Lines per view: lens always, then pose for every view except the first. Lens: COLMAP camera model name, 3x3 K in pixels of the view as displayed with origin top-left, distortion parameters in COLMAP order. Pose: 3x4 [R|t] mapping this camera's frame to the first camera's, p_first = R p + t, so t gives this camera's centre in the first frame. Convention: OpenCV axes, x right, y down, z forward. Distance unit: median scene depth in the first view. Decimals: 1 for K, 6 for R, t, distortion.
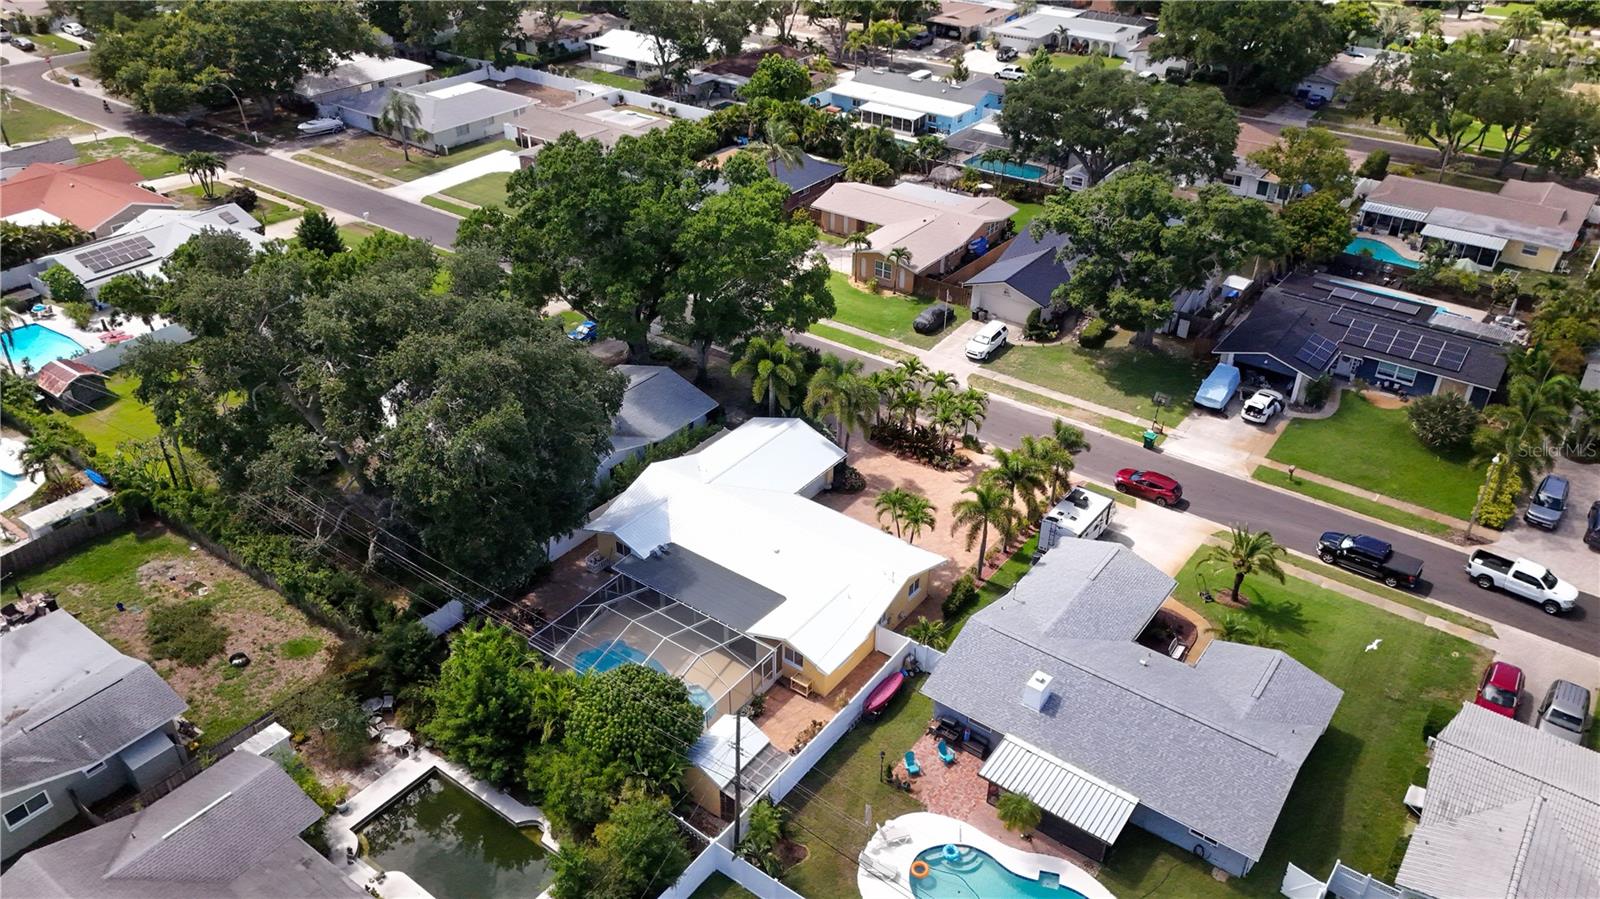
lens RADIAL K [[1204.3, 0, 800.0], [0, 1204.3, 449.5], [0, 0, 1]] dist [0.076602, -0.007472]
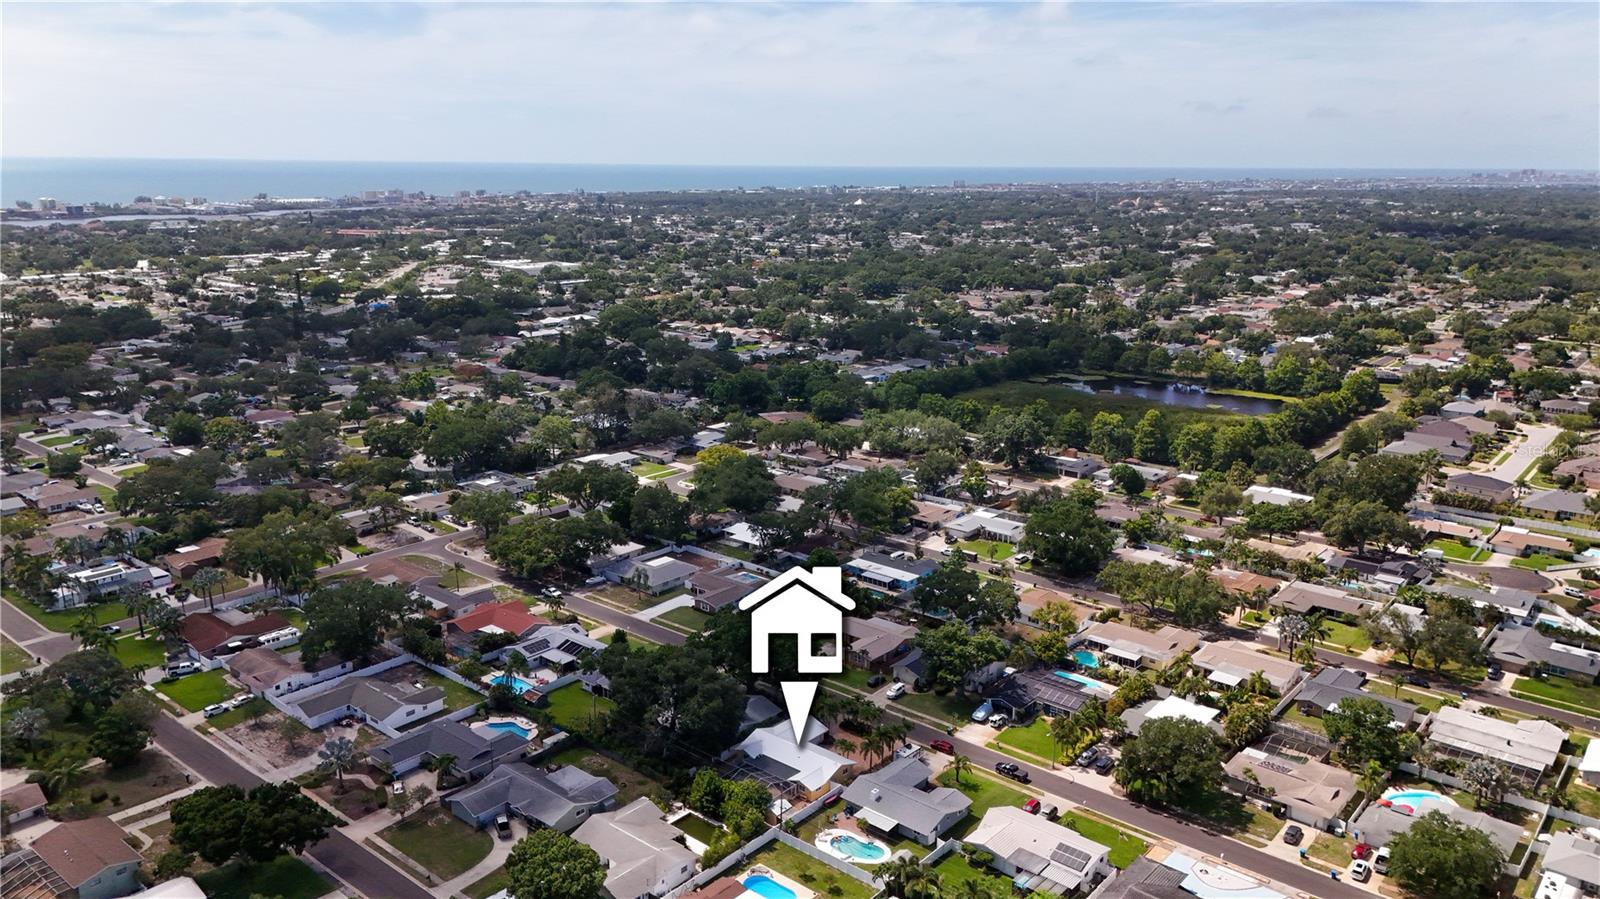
lens RADIAL K [[1204.3, 0, 800.0], [0, 1204.3, 449.5], [0, 0, 1]] dist [0.076602, -0.007472]
pose [[0.997577, 0.015782, -0.067751, 0.117695], [-0.035507, 0.953020, -0.300818, 0.176627], [0.059821, 0.302495, 0.951272, -1.398346]]
